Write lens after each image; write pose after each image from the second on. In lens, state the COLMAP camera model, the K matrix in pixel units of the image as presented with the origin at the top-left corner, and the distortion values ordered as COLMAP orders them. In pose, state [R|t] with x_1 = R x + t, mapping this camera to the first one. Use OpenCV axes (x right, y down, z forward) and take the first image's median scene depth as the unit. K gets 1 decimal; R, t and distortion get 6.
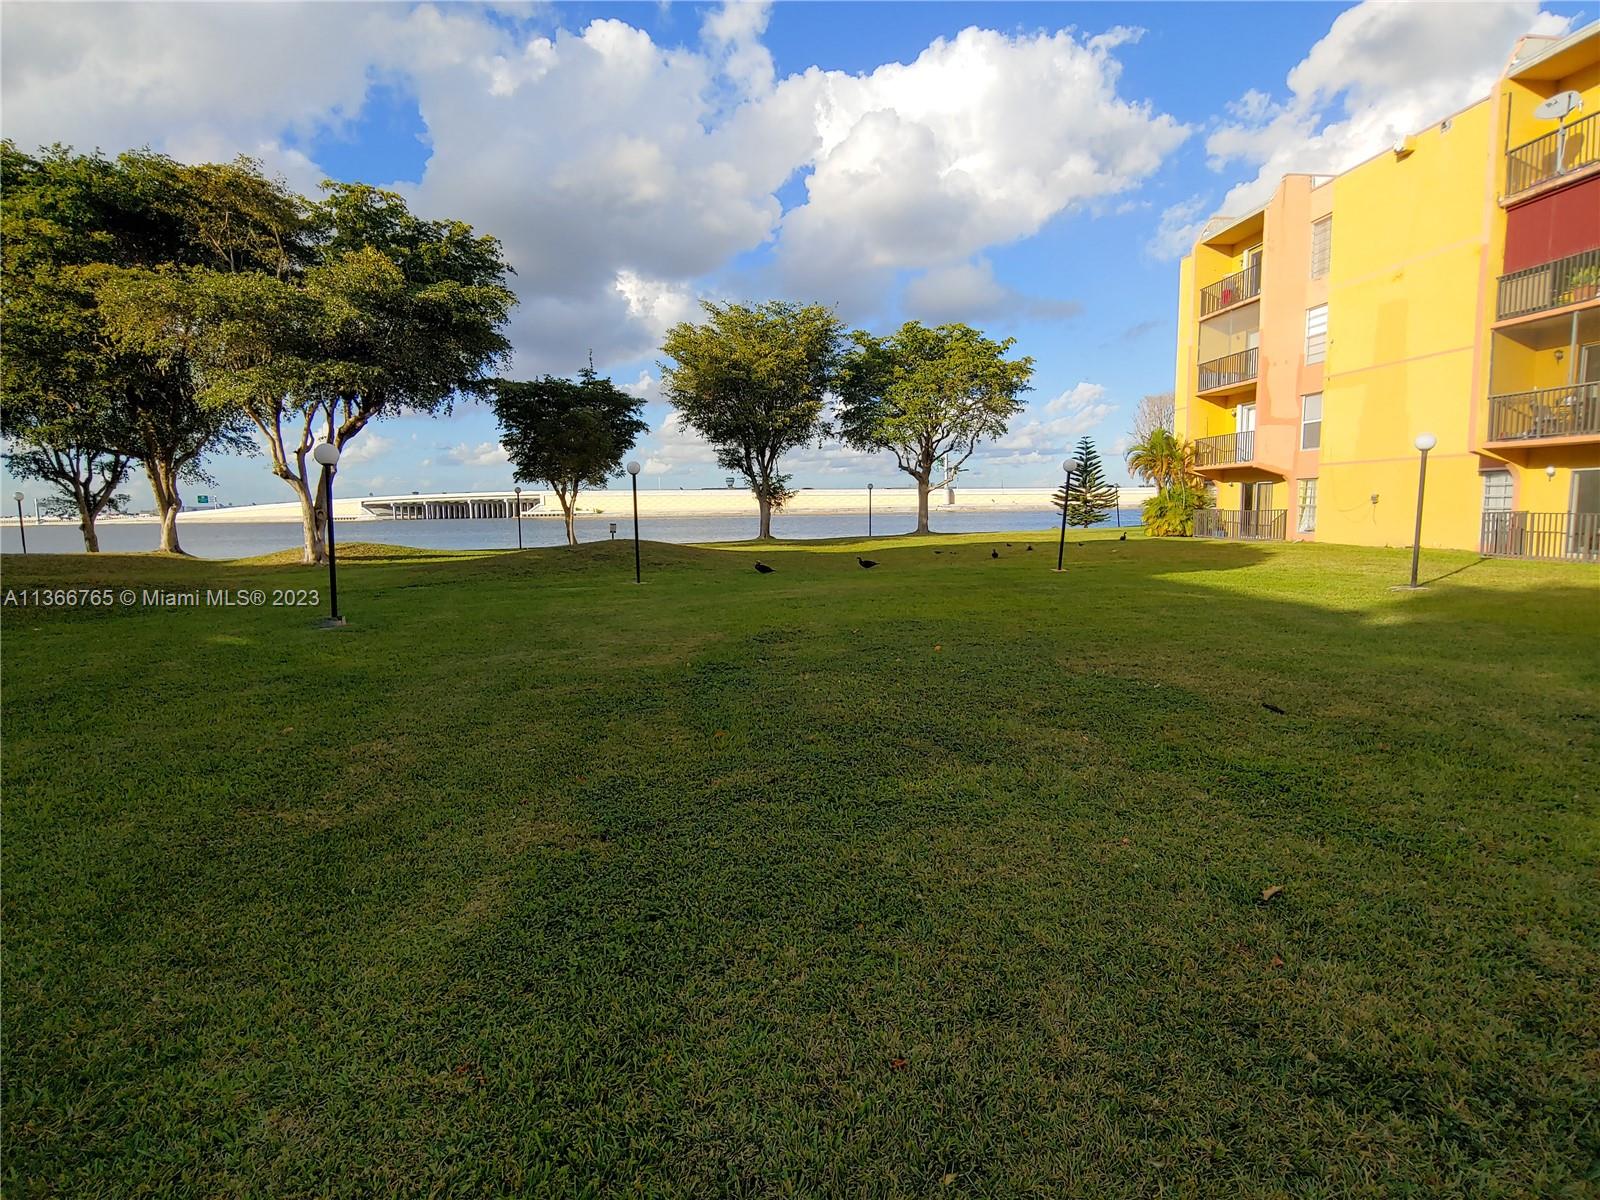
lens RADIAL K [[764.3, 0, 800.7], [0, 764.3, 587.8], [0, 0, 1]] dist [-0.013219, -0.001757]
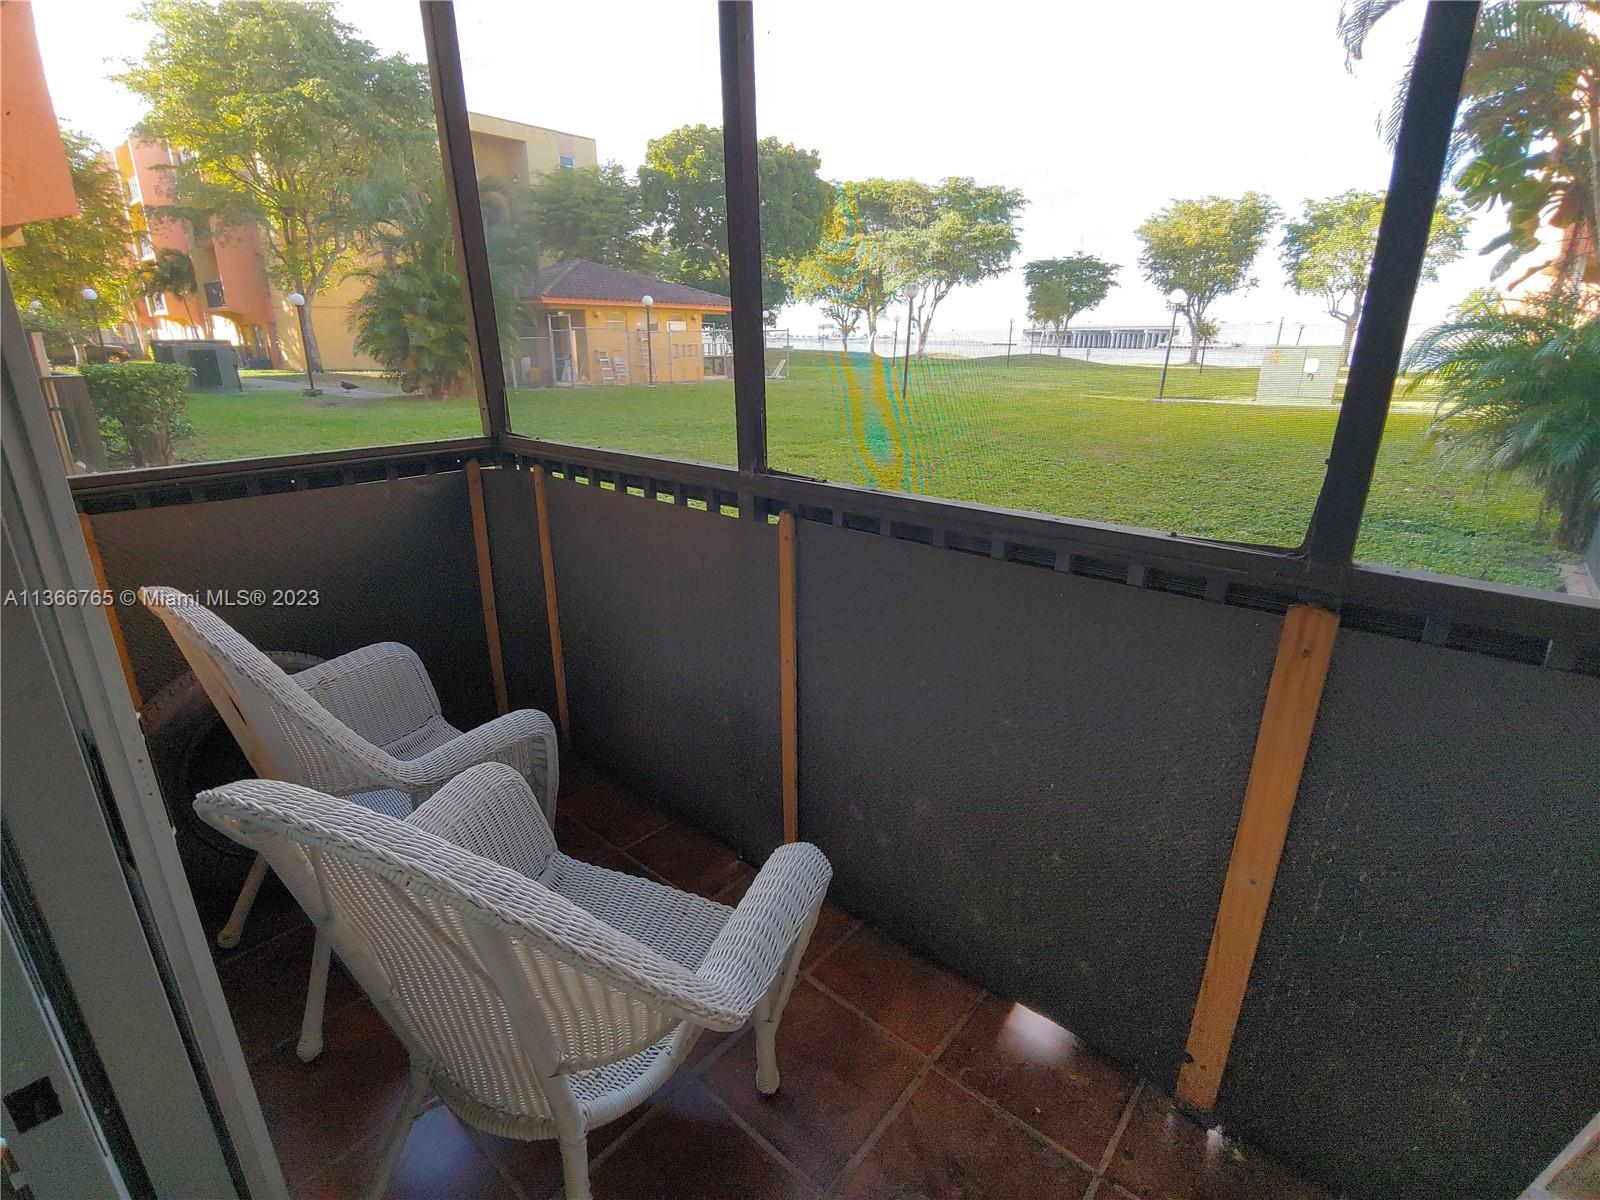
lens RADIAL K [[764.3, 0, 803.8], [0, 764.3, 590.3], [0, 0, 1]] dist [-0.013219, -0.001757]
pose [[0.693382, 0.244055, -0.677981, 0.826269], [-0.094643, 0.963590, 0.250074, 0.093638], [0.714328, -0.109231, 0.691234, -0.881806]]
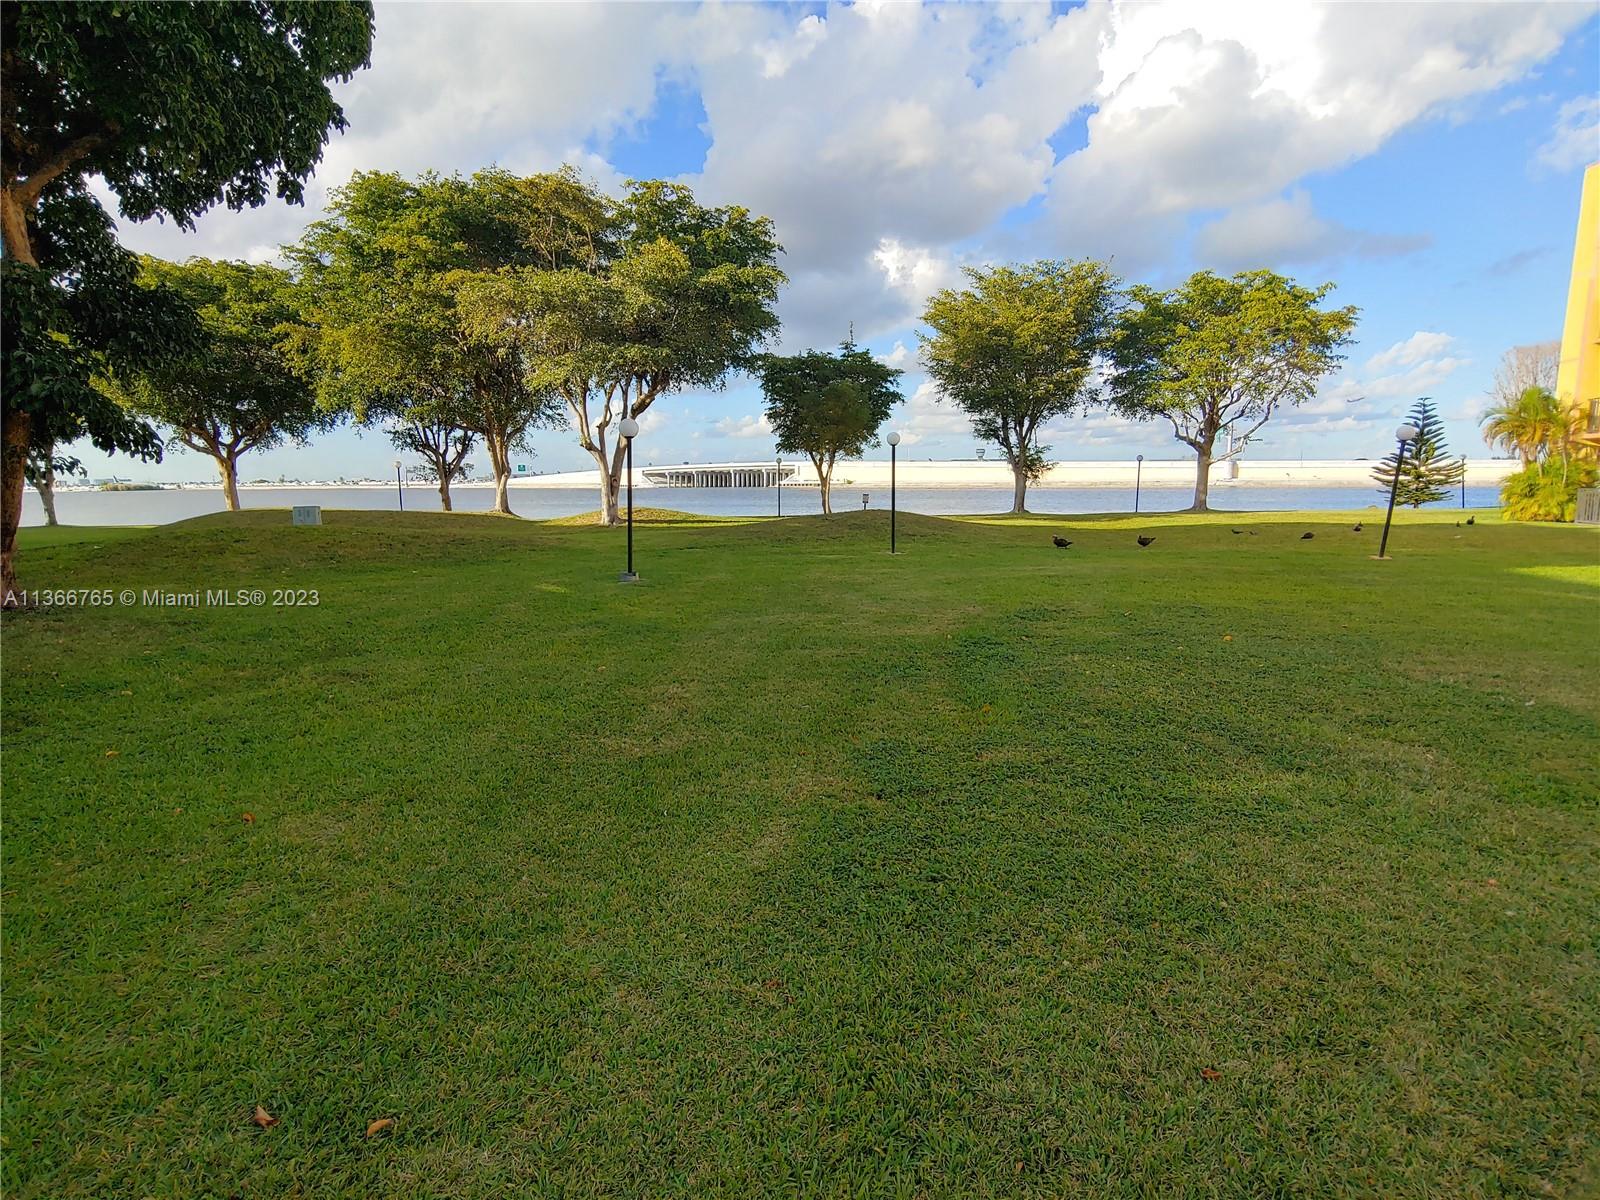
lens RADIAL K [[764.3, 0, 798.6], [0, 764.3, 597.9], [0, 0, 1]] dist [-0.013219, -0.001757]
pose [[0.949554, 0.055984, -0.308566, -0.011299], [-0.040544, 0.997594, 0.056229, 0.000631], [0.310972, -0.040882, 0.949539, -0.002861]]
